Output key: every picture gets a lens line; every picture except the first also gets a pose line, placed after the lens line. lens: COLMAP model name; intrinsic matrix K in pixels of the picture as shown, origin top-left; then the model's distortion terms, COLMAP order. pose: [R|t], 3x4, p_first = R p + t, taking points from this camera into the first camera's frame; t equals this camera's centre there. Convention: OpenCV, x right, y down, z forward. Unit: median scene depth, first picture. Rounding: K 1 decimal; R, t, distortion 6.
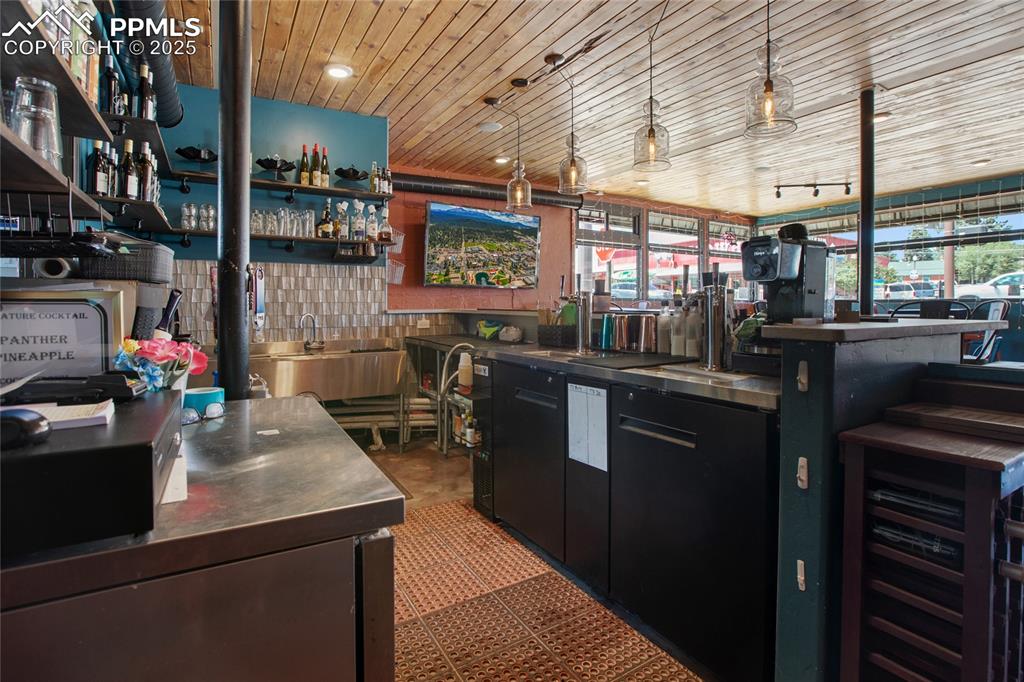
lens RADIAL K [[495.8, 0, 509.8], [0, 495.8, 306.2], [0, 0, 1]] dist [-0.060230, 0.027723]
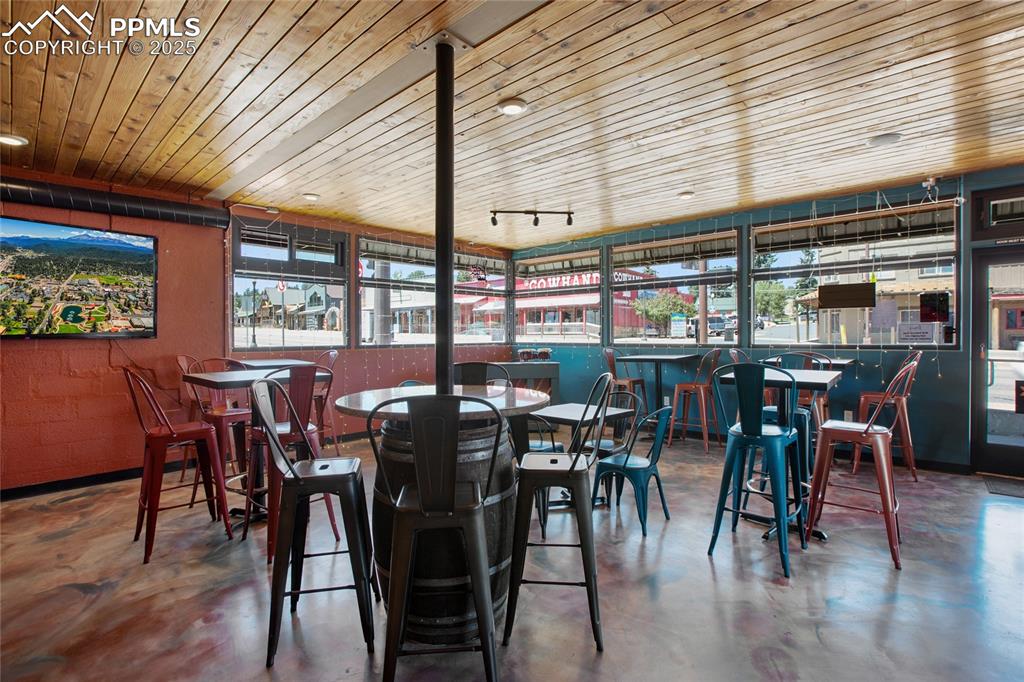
lens RADIAL K [[482.6, 0, 512.7], [0, 482.6, 336.2], [0, 0, 1]] dist [-0.057688, 0.024456]
pose [[0.960114, -0.007776, 0.279499, 0.606860], [0.007955, 0.999968, 0.000495, -0.056739], [-0.279494, 0.001748, 0.960146, 0.344696]]
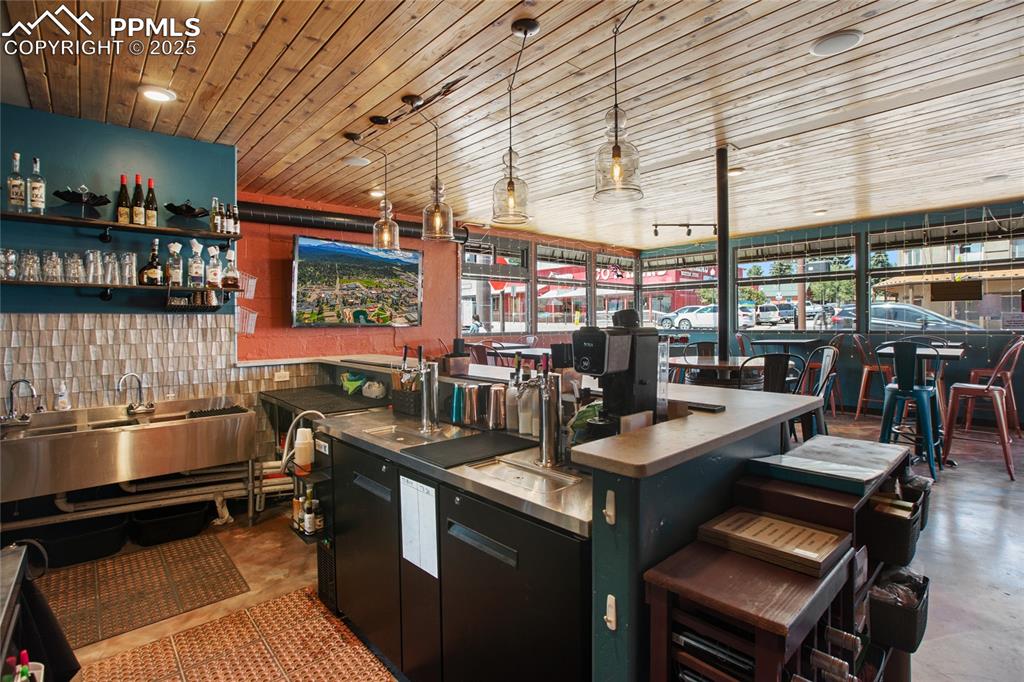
lens RADIAL K [[493.0, 0, 517.4], [0, 493.0, 322.9], [0, 0, 1]] dist [-0.056138, 0.026423]
pose [[0.979678, -0.009014, 0.200376, 0.079545], [0.009539, 0.999953, -0.001656, -0.062765], [-0.200351, 0.003533, 0.979718, 0.044109]]
